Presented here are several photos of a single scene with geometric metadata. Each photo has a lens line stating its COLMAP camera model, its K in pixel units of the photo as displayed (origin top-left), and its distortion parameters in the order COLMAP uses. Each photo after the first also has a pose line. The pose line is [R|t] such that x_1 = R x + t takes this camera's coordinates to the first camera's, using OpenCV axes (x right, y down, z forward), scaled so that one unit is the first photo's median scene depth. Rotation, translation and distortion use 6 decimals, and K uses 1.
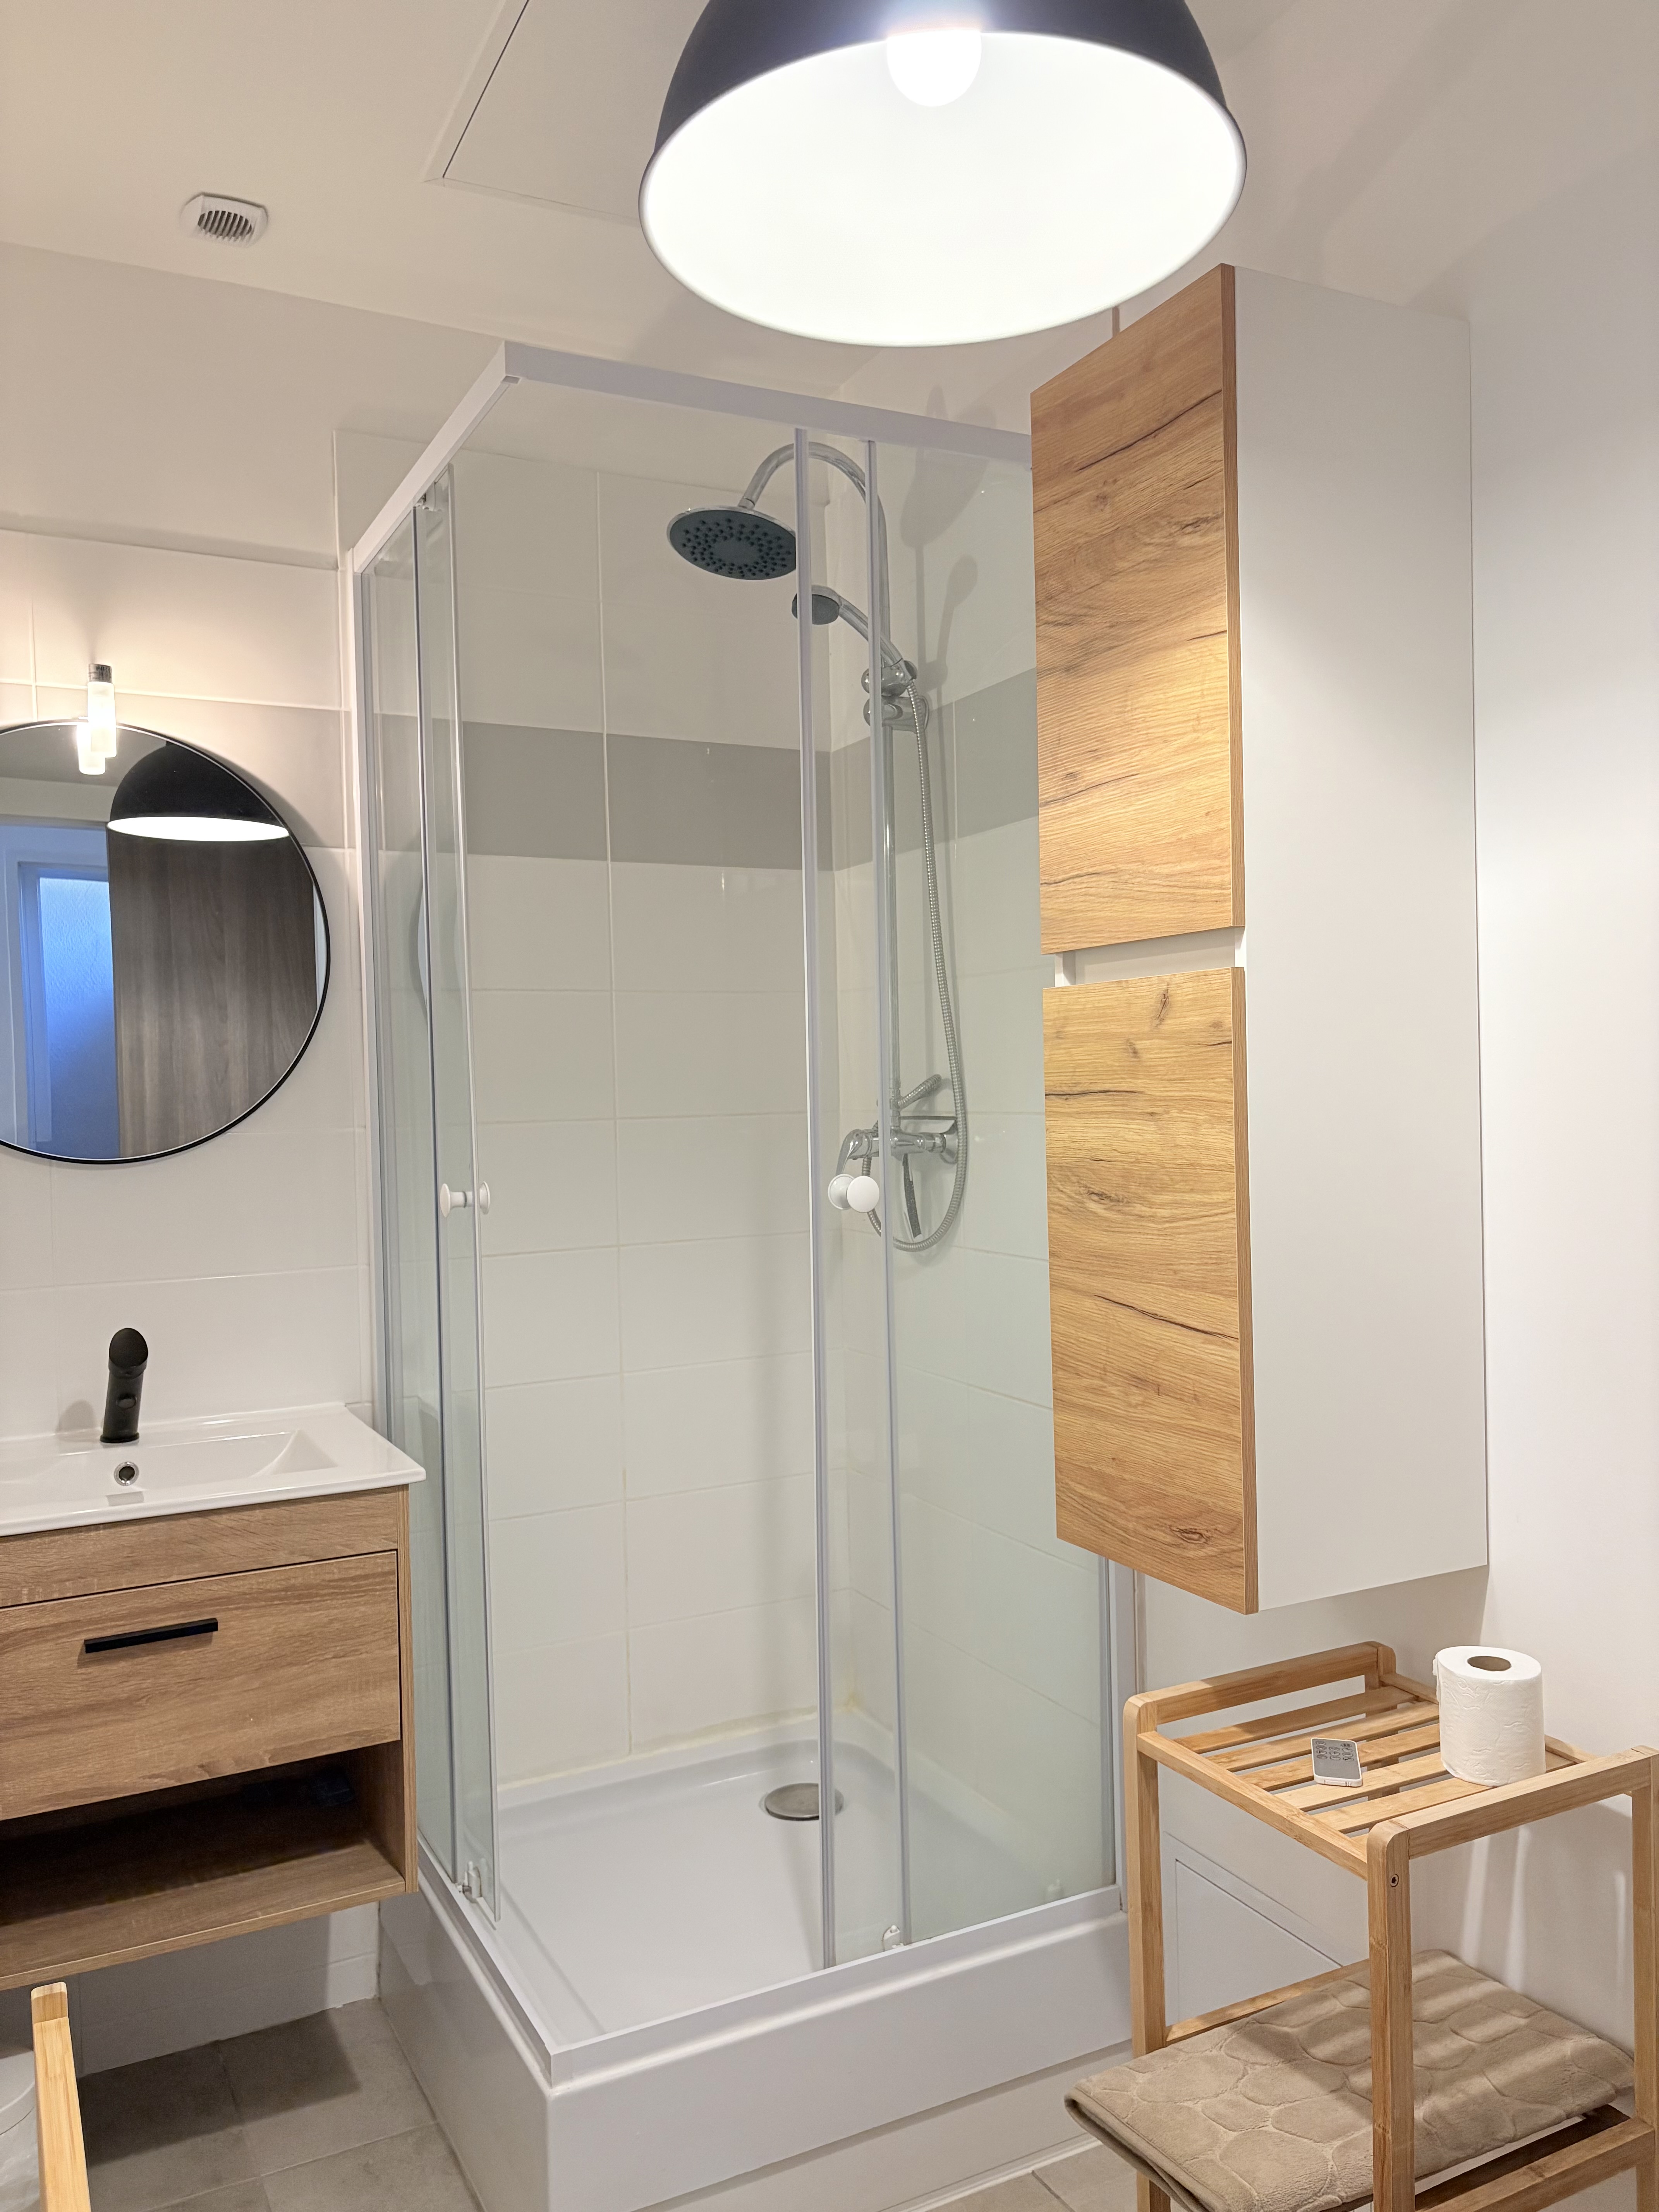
lens RADIAL K [[1692.2, 0, 824.9], [0, 1692.2, 1147.6], [0, 0, 1]] dist [-0.003396, -0.006366]
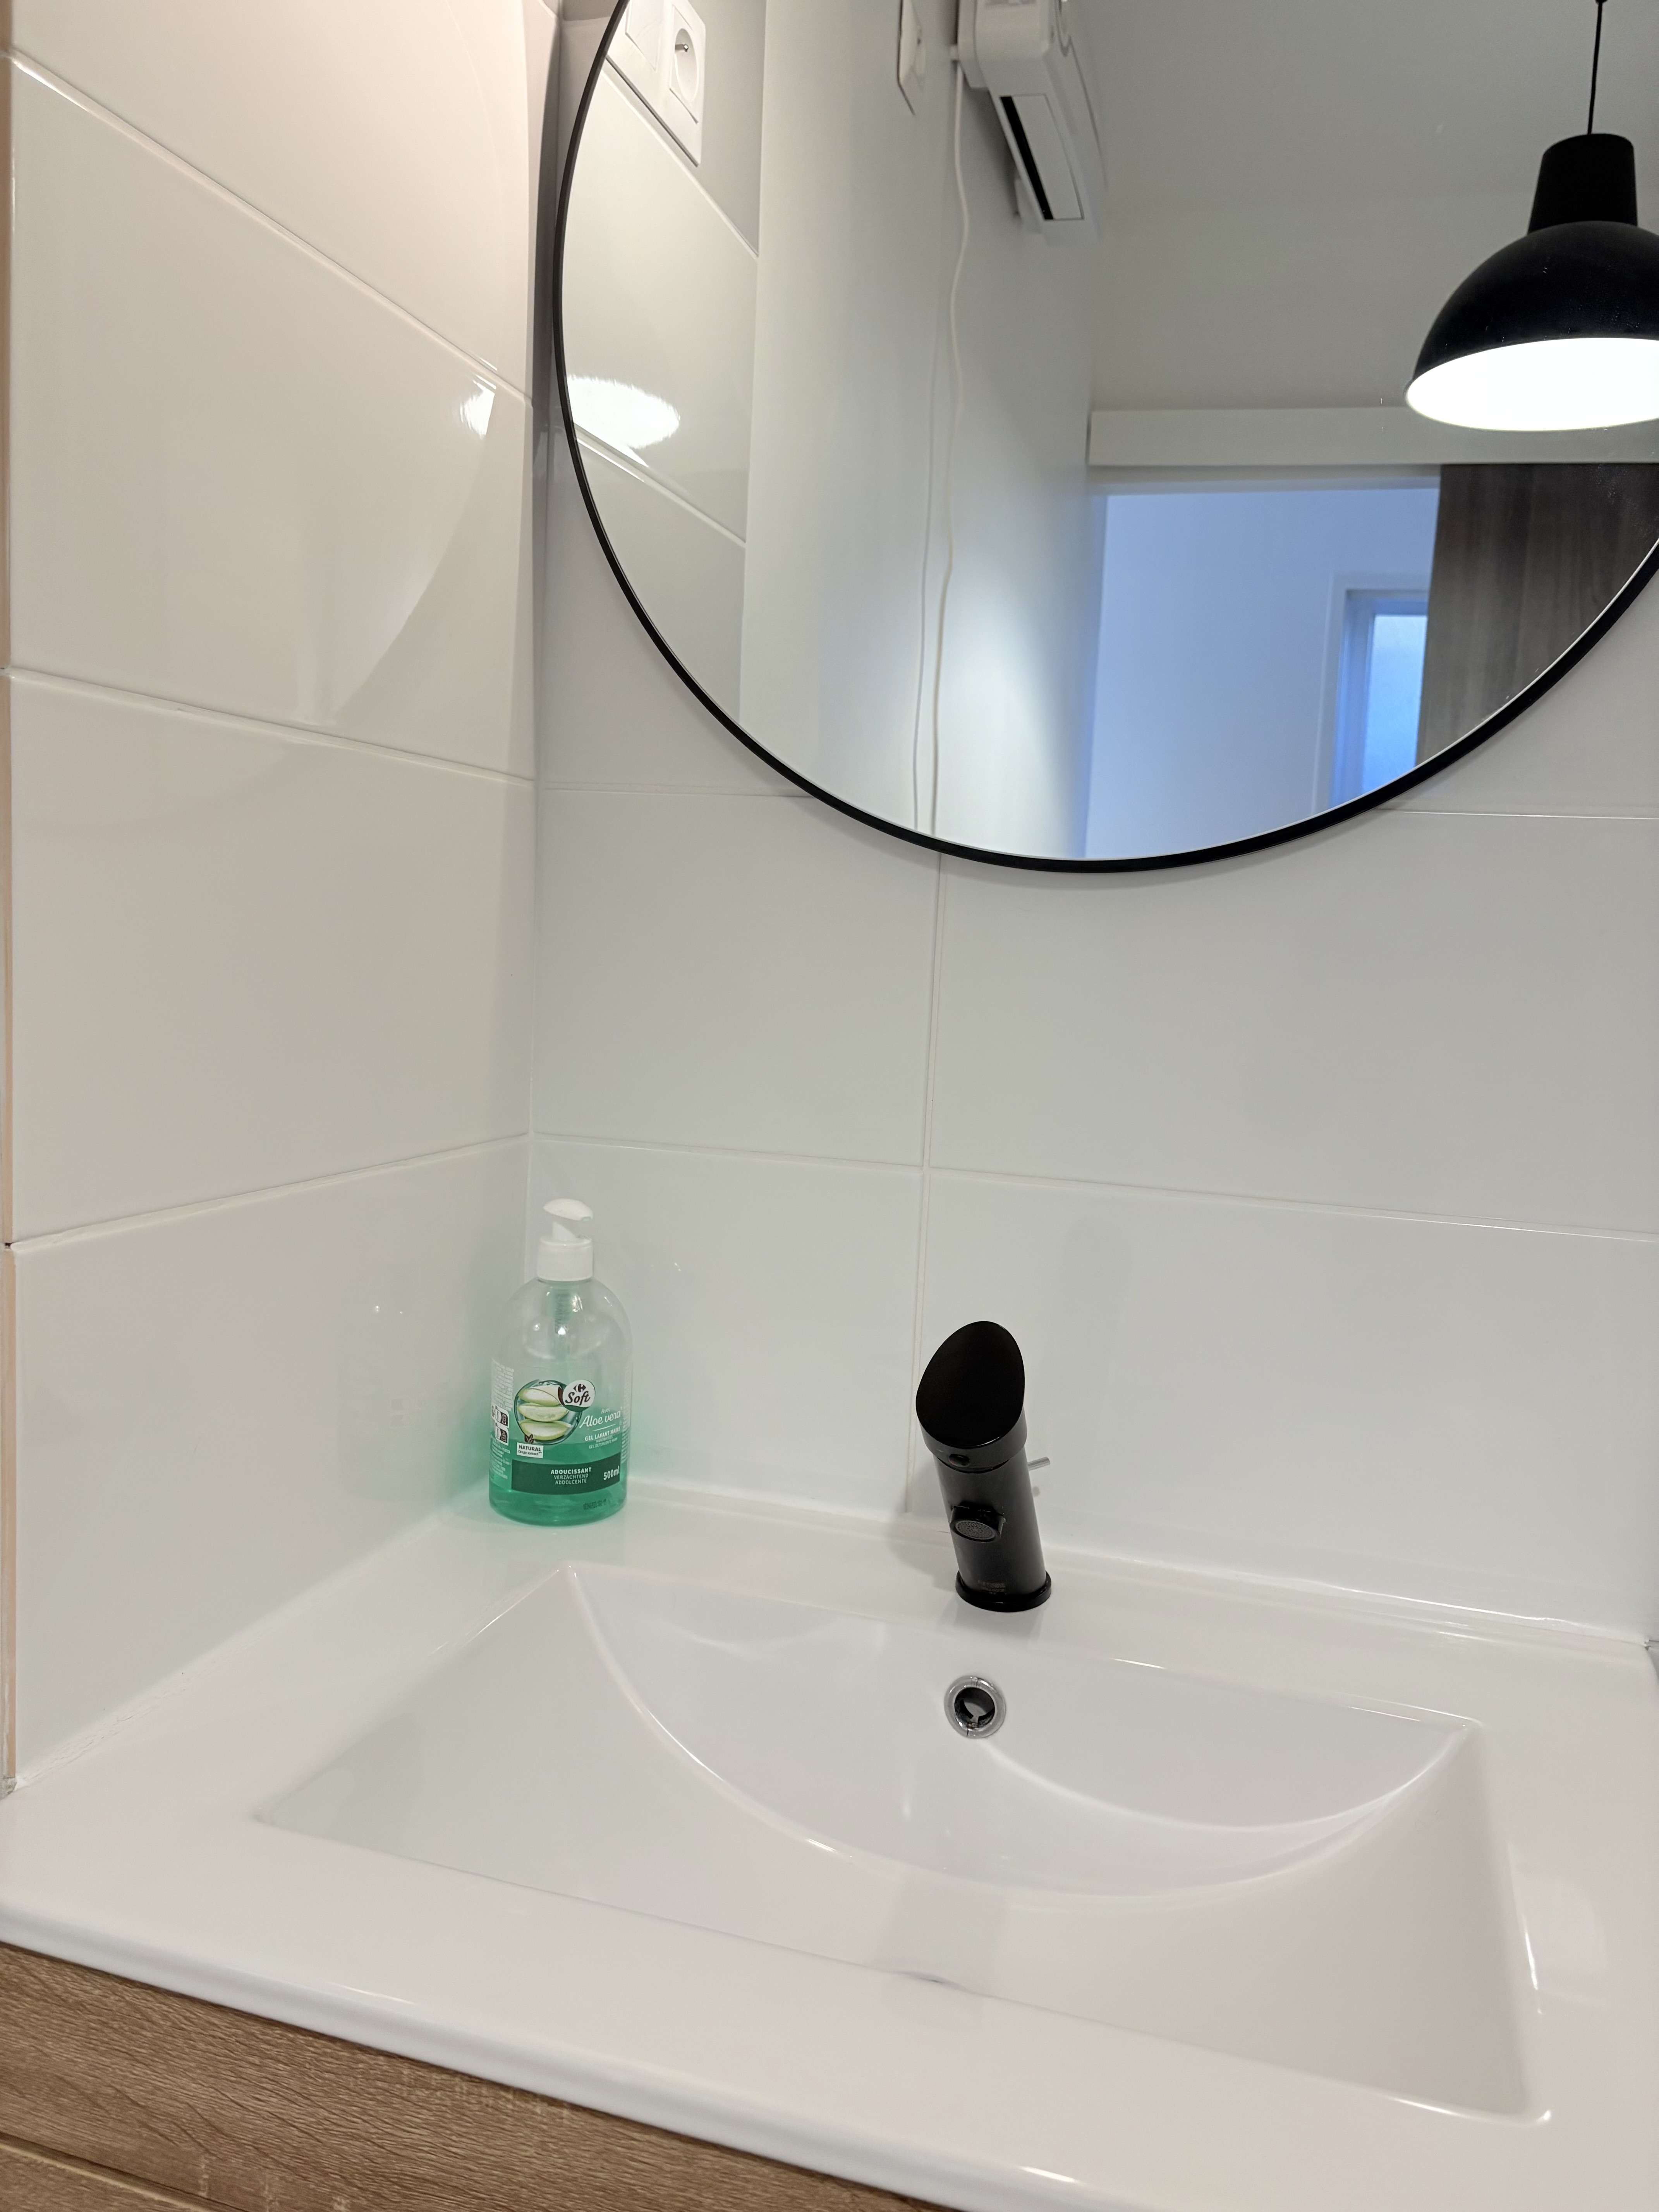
lens RADIAL K [[1692.2, 0, 824.9], [0, 1692.2, 1147.6], [0, 0, 1]] dist [-0.003396, -0.006366]
pose [[0.712497, 0.156533, -0.683993, -0.196021], [-0.102168, 0.987554, 0.119578, 0.034839], [0.694198, -0.015317, 0.719622, 0.673373]]
